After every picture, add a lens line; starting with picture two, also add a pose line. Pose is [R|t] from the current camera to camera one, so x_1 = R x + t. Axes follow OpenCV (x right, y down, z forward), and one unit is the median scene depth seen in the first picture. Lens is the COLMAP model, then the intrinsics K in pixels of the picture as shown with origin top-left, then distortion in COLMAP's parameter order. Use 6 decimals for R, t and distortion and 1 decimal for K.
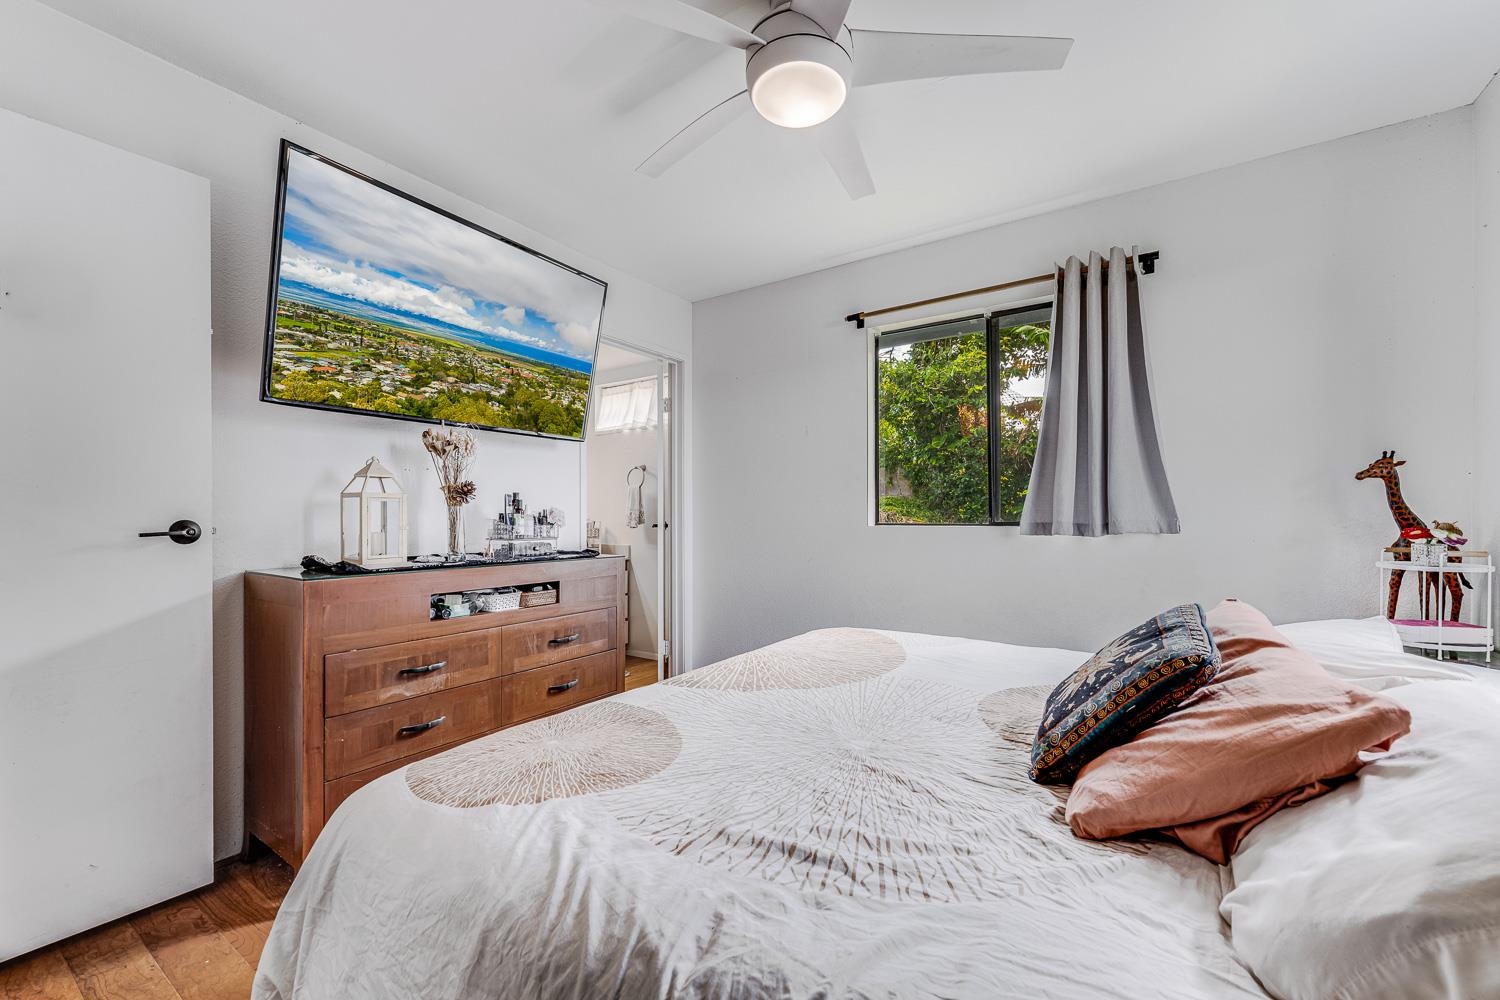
lens RADIAL K [[607.2, 0, 748.7], [0, 607.2, 518.5], [0, 0, 1]] dist [0.000484, 0.000053]
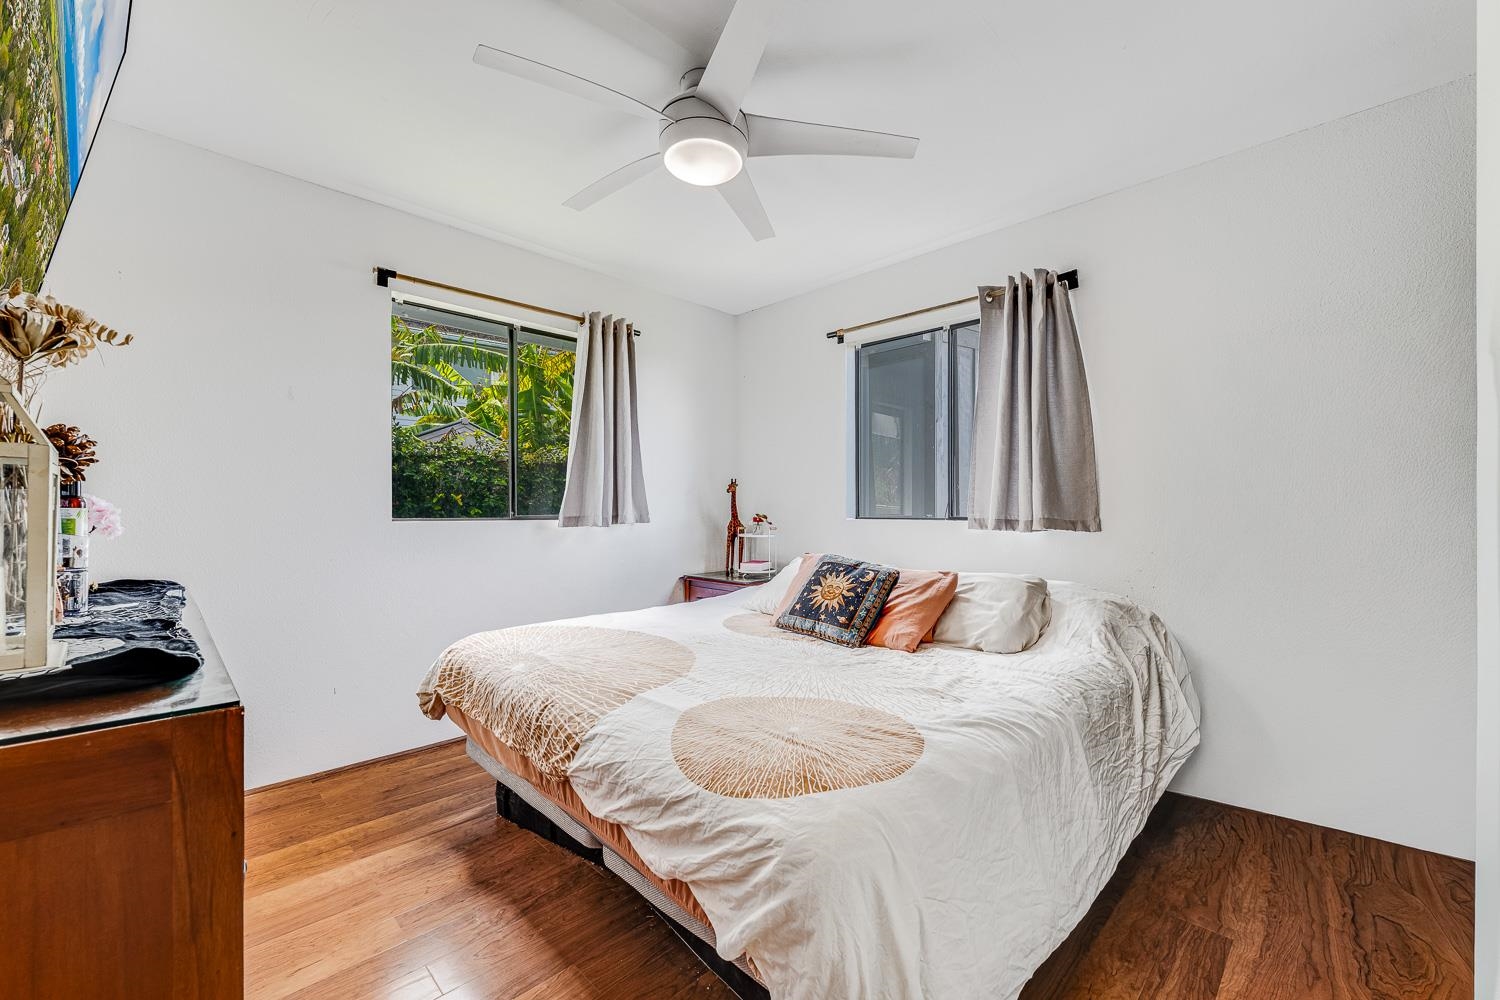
lens RADIAL K [[607.2, 0, 748.7], [0, 607.2, 518.5], [0, 0, 1]] dist [0.000484, 0.000053]
pose [[0.191801, -0.013028, 0.981347, -1.072031], [0.002573, 0.999915, 0.012771, -0.008918], [-0.981430, 0.000076, 0.191818, 0.684769]]
